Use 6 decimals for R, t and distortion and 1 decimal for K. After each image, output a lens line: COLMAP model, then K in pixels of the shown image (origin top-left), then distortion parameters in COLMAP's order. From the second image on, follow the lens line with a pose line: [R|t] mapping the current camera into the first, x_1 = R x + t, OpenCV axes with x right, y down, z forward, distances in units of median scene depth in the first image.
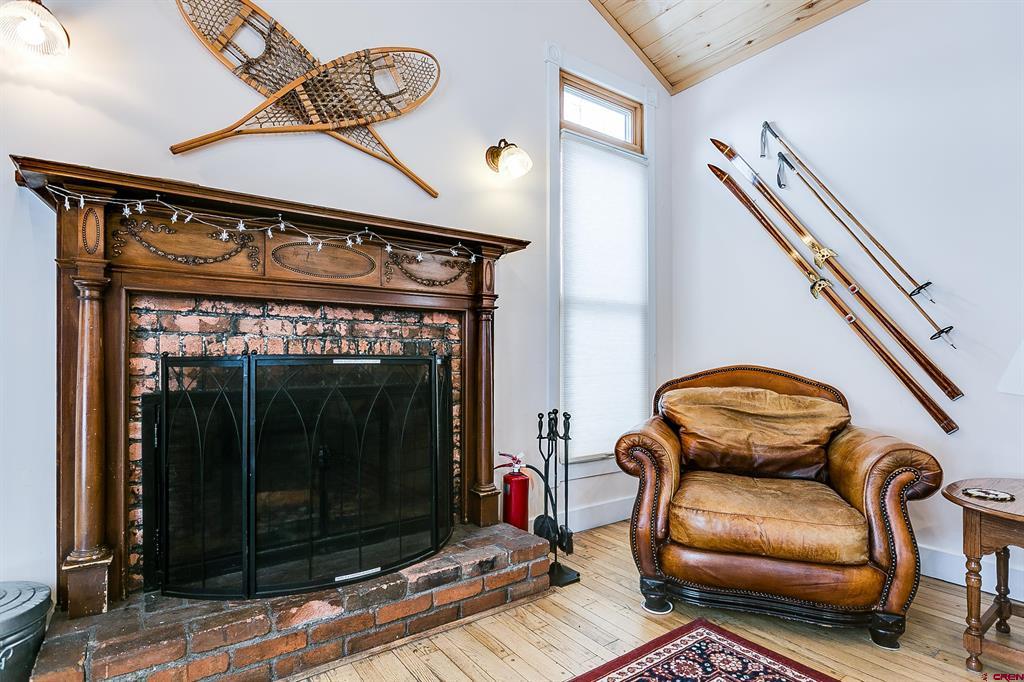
lens RADIAL K [[526.7, 0, 512.2], [0, 526.7, 353.8], [0, 0, 1]] dist [-0.000644, 0.000036]
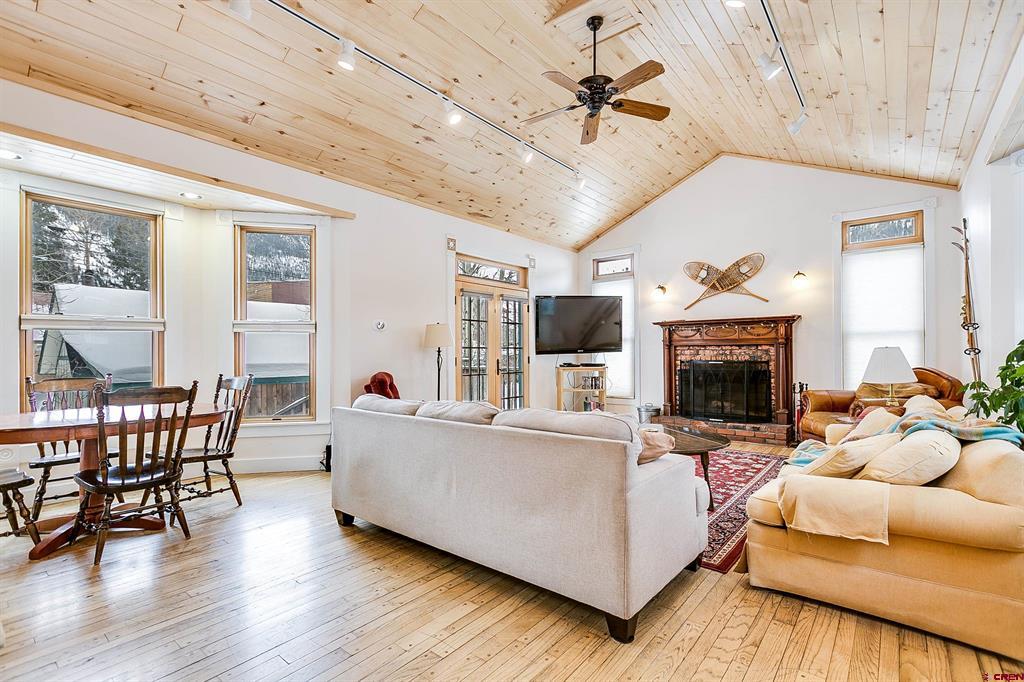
lens RADIAL K [[473.5, 0, 512.2], [0, 473.5, 347.6], [0, 0, 1]] dist [-0.000374, -0.000206]
pose [[0.257134, -0.015153, -0.966257, 2.214923], [0.016619, 0.999799, -0.011257, -0.066709], [0.966233, -0.013164, 0.257334, -1.068360]]
